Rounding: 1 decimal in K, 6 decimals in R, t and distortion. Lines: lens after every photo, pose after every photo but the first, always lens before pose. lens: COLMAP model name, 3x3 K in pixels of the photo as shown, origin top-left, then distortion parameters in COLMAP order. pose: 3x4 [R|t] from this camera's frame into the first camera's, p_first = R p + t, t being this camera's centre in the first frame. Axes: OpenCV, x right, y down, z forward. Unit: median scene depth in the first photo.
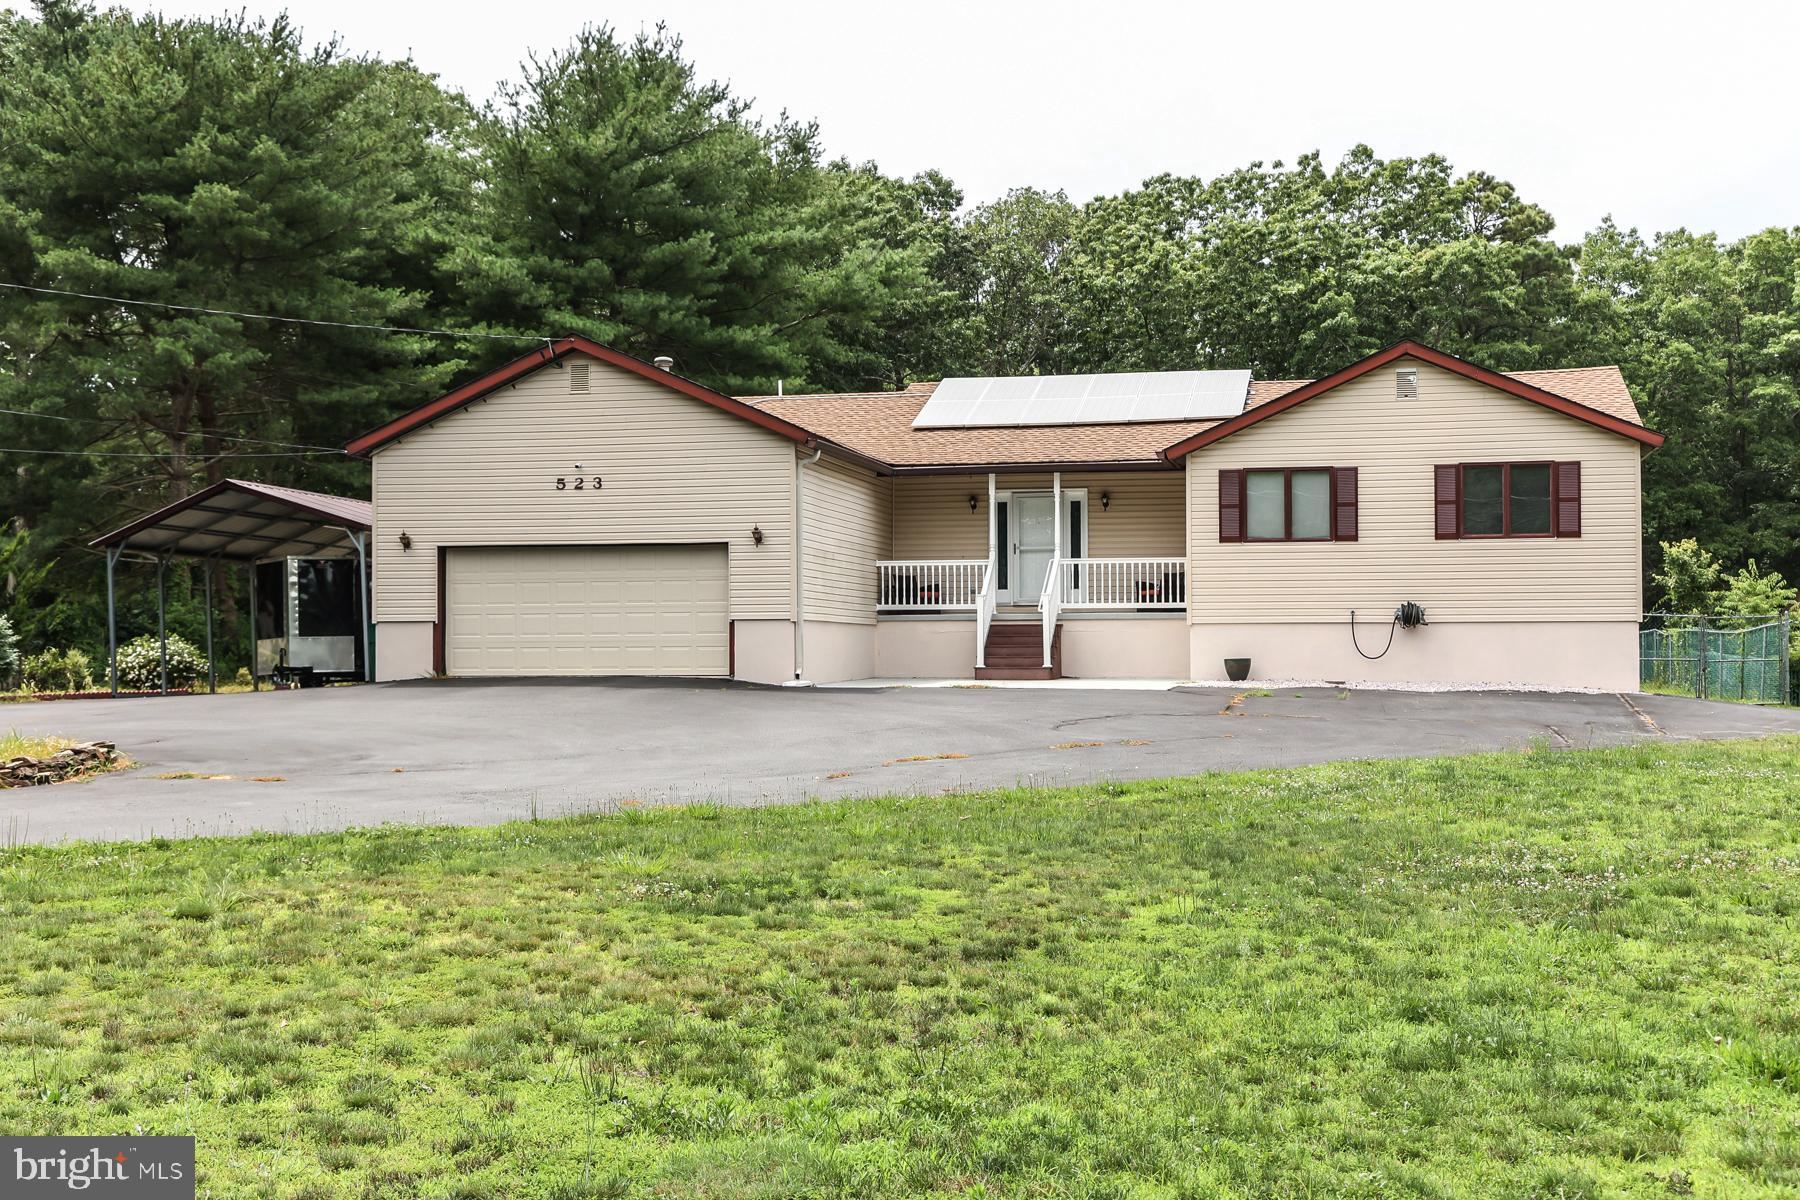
lens RADIAL K [[1972.1, 0, 902.0], [0, 1972.1, 605.5], [0, 0, 1]] dist [0.013421, 0.036099]
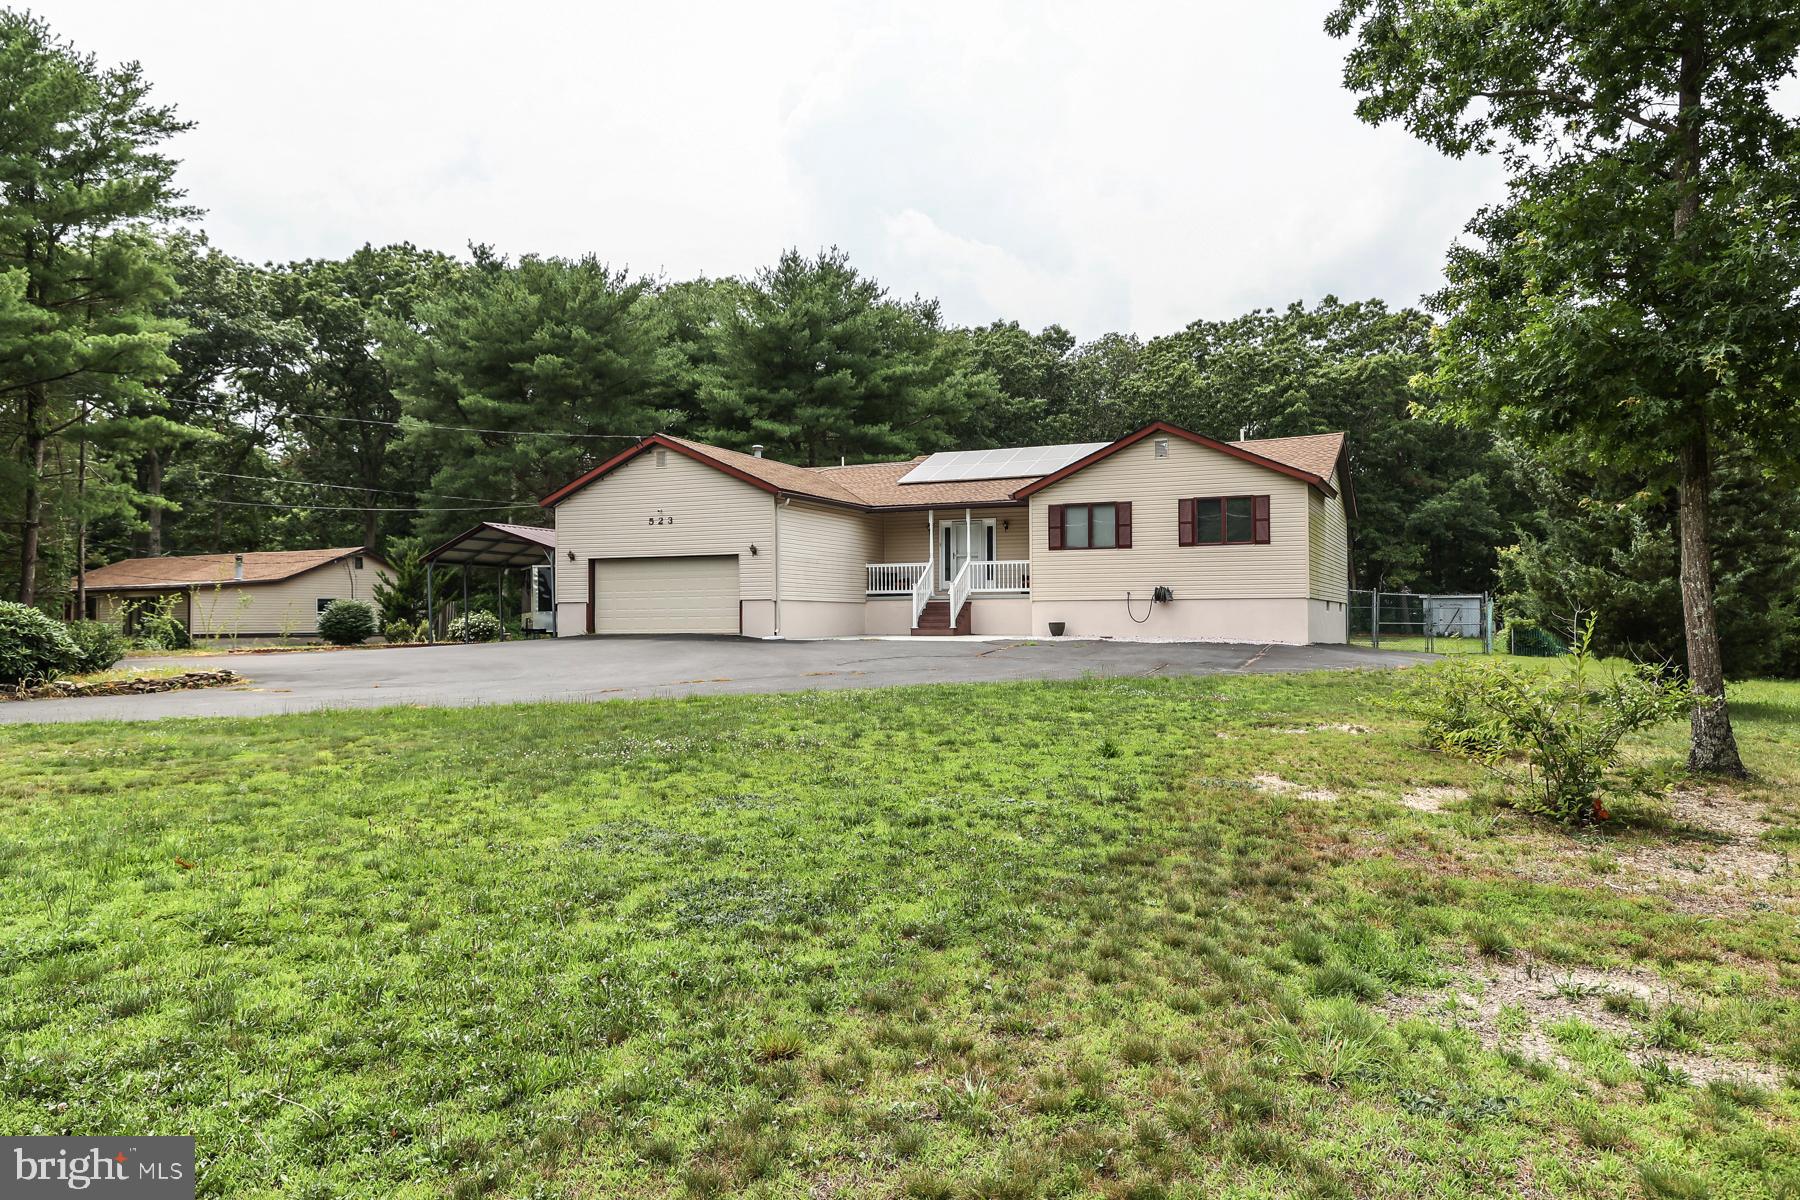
lens RADIAL K [[1196.4, 0, 900.0], [0, 1196.4, 600.0], [0, 0, 1]] dist [0.009594, 0.001336]
pose [[0.981355, -0.005433, -0.192127, 0.207785], [0.006258, 0.999974, 0.003685, 0.003706], [0.192102, -0.004819, 0.981363, 0.018445]]
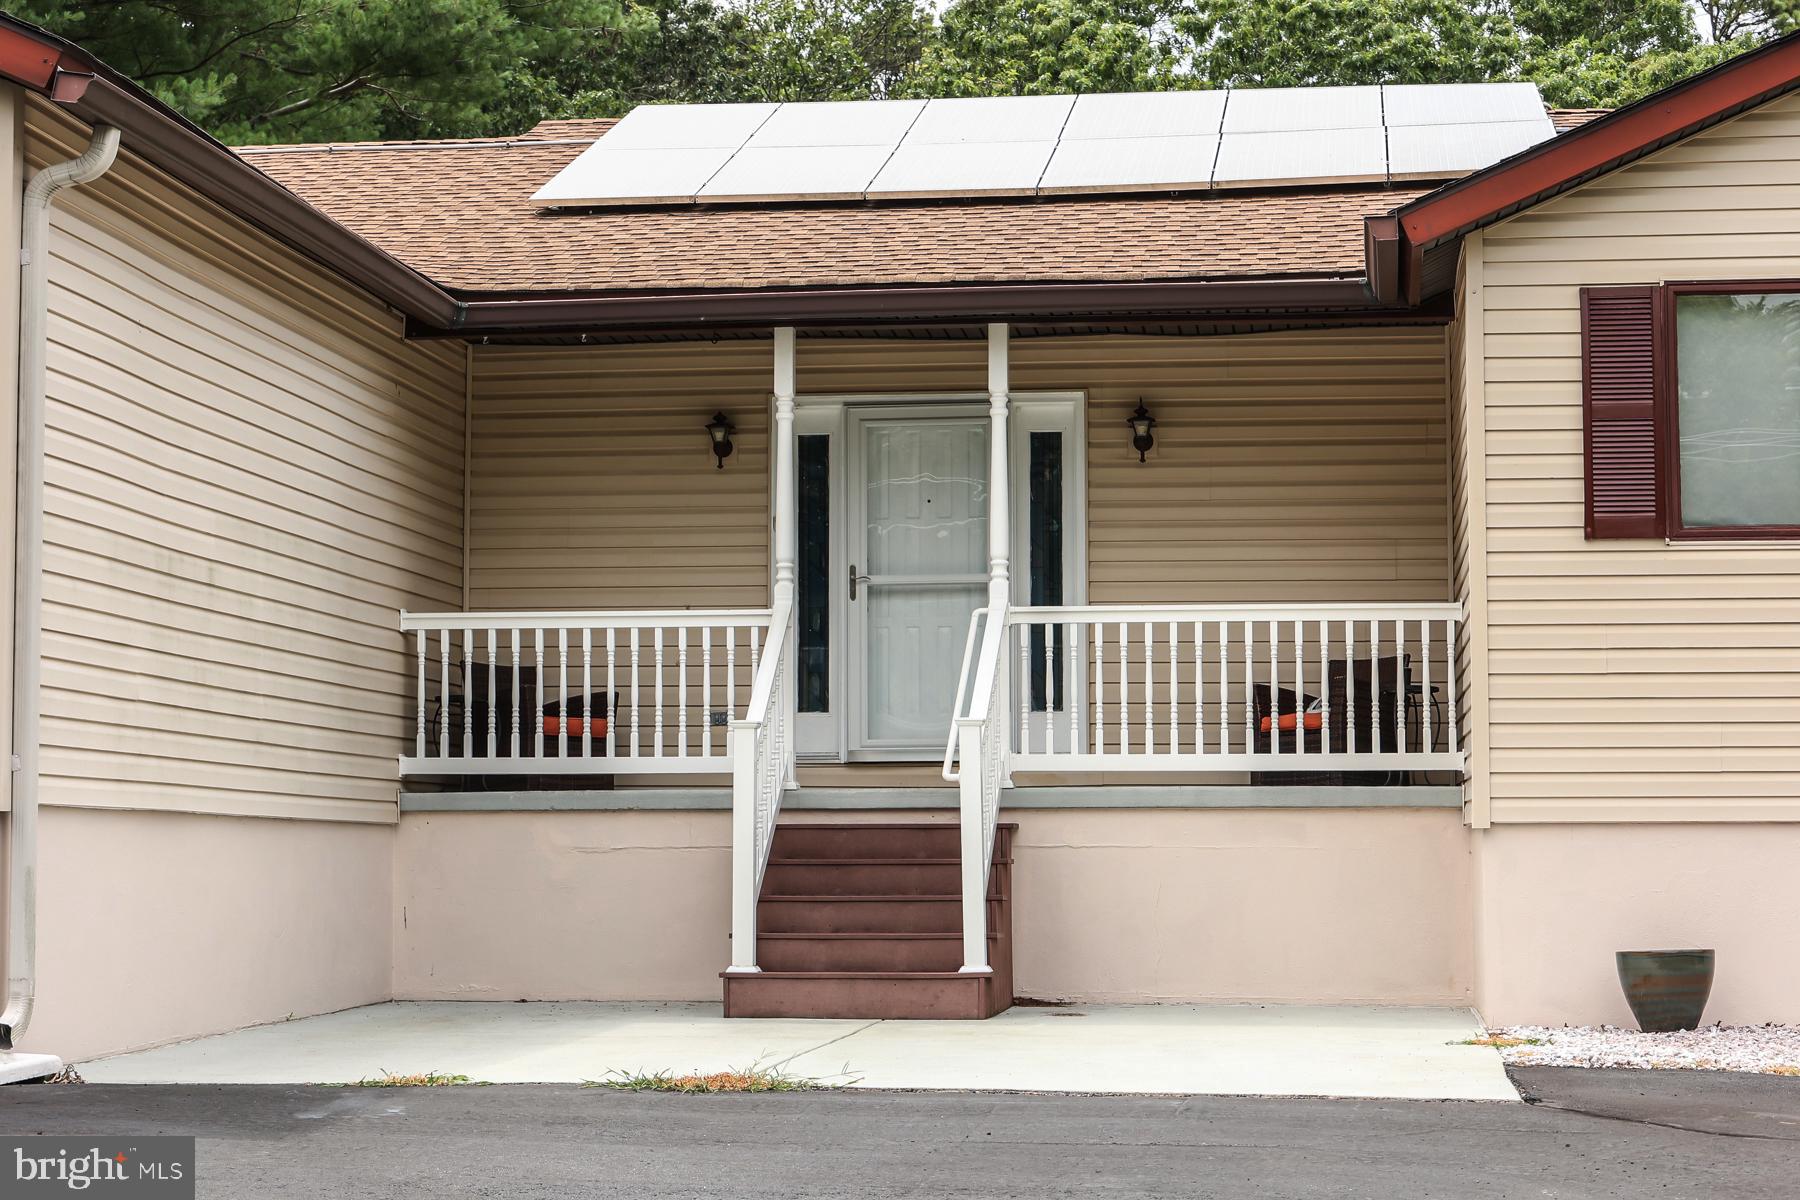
lens RADIAL K [[3290.0, 0, 947.5], [0, 3290.0, 560.6], [0, 0, 1]] dist [0.028289, 0.051541]
pose [[0.994434, 0.011140, 0.104774, 0.017516], [-0.003967, 0.997648, -0.068428, 0.003690], [-0.105290, 0.067632, 0.992139, 0.487833]]
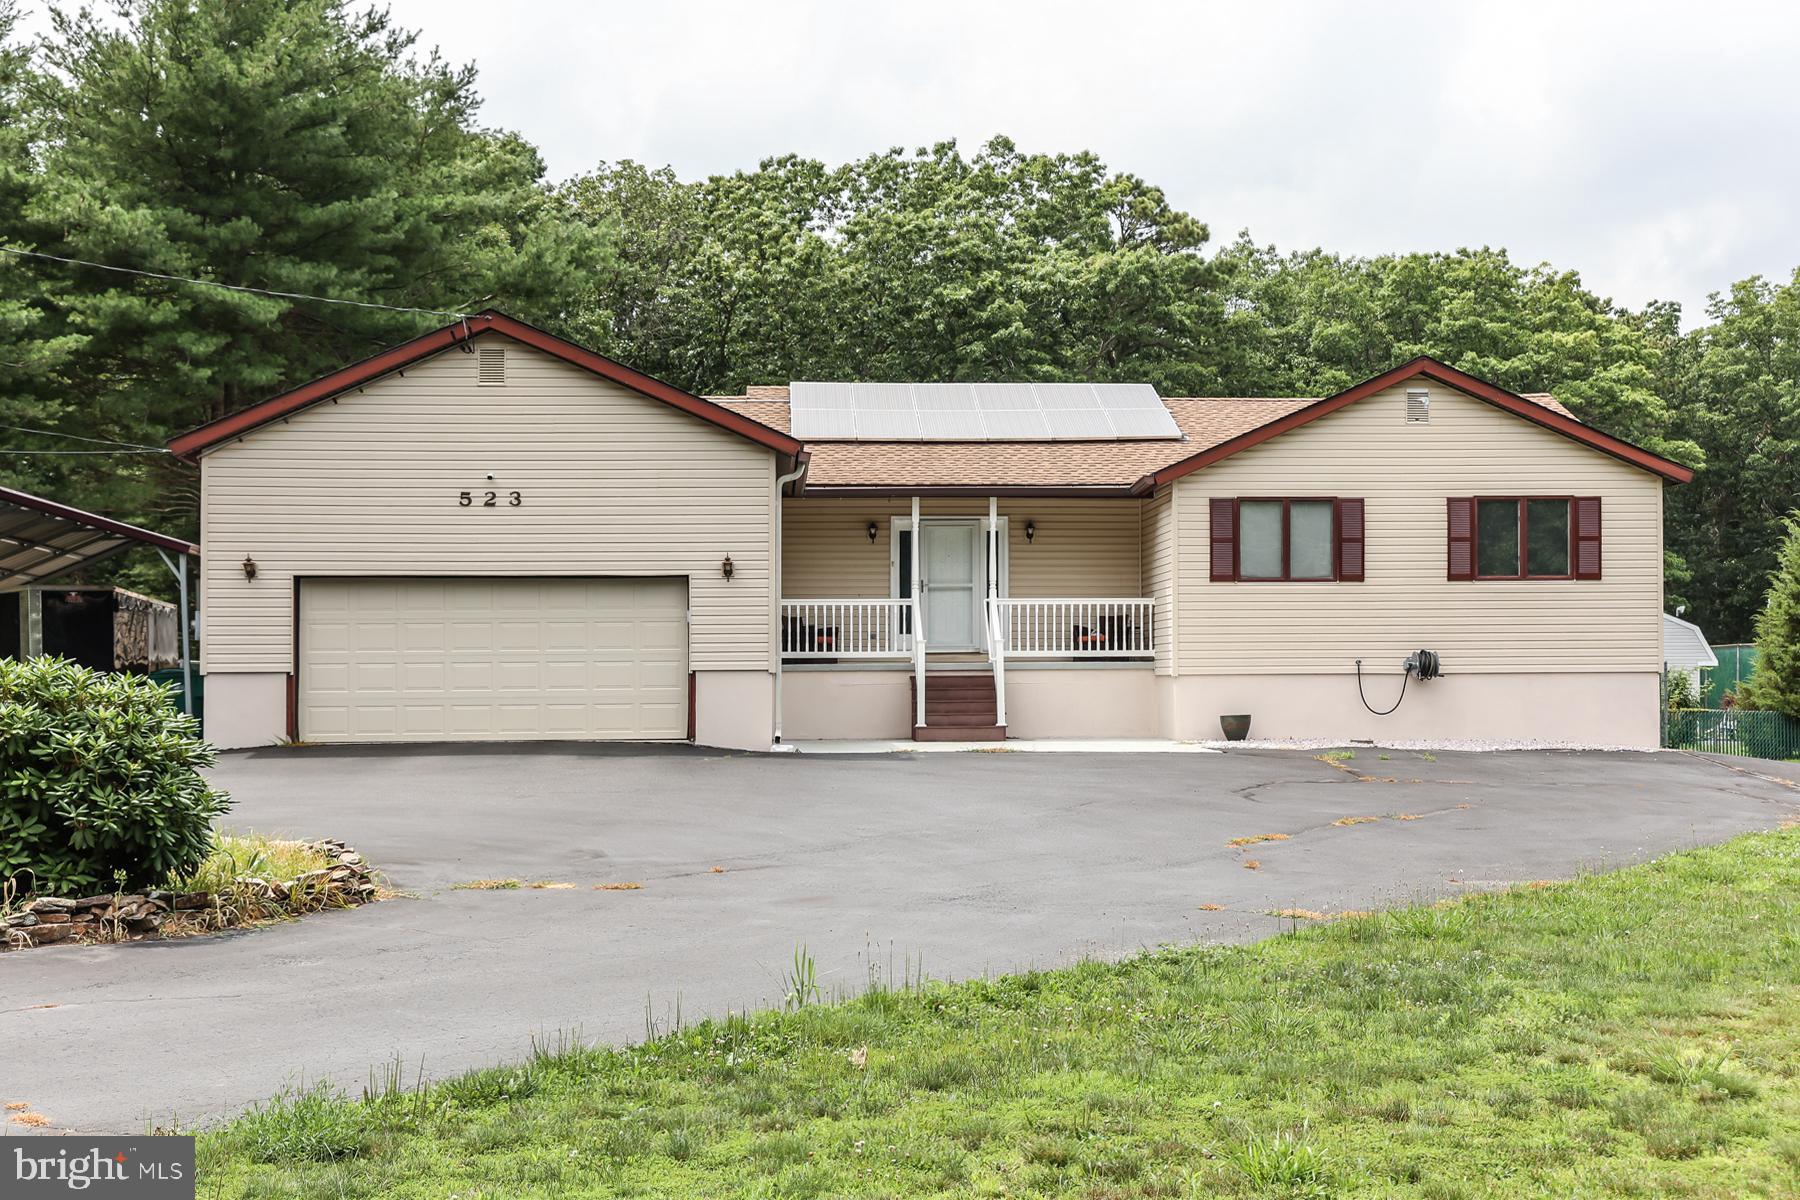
lens RADIAL K [[2266.1, 0, 900.8], [0, 2266.1, 640.8], [0, 0, 1]] dist [0.025473, 0.038095]
pose [[0.964078, 0.003745, 0.265592, -0.214318], [-0.002595, 0.999986, -0.004679, -0.000726], [-0.265606, 0.003822, 0.964074, 0.065551]]
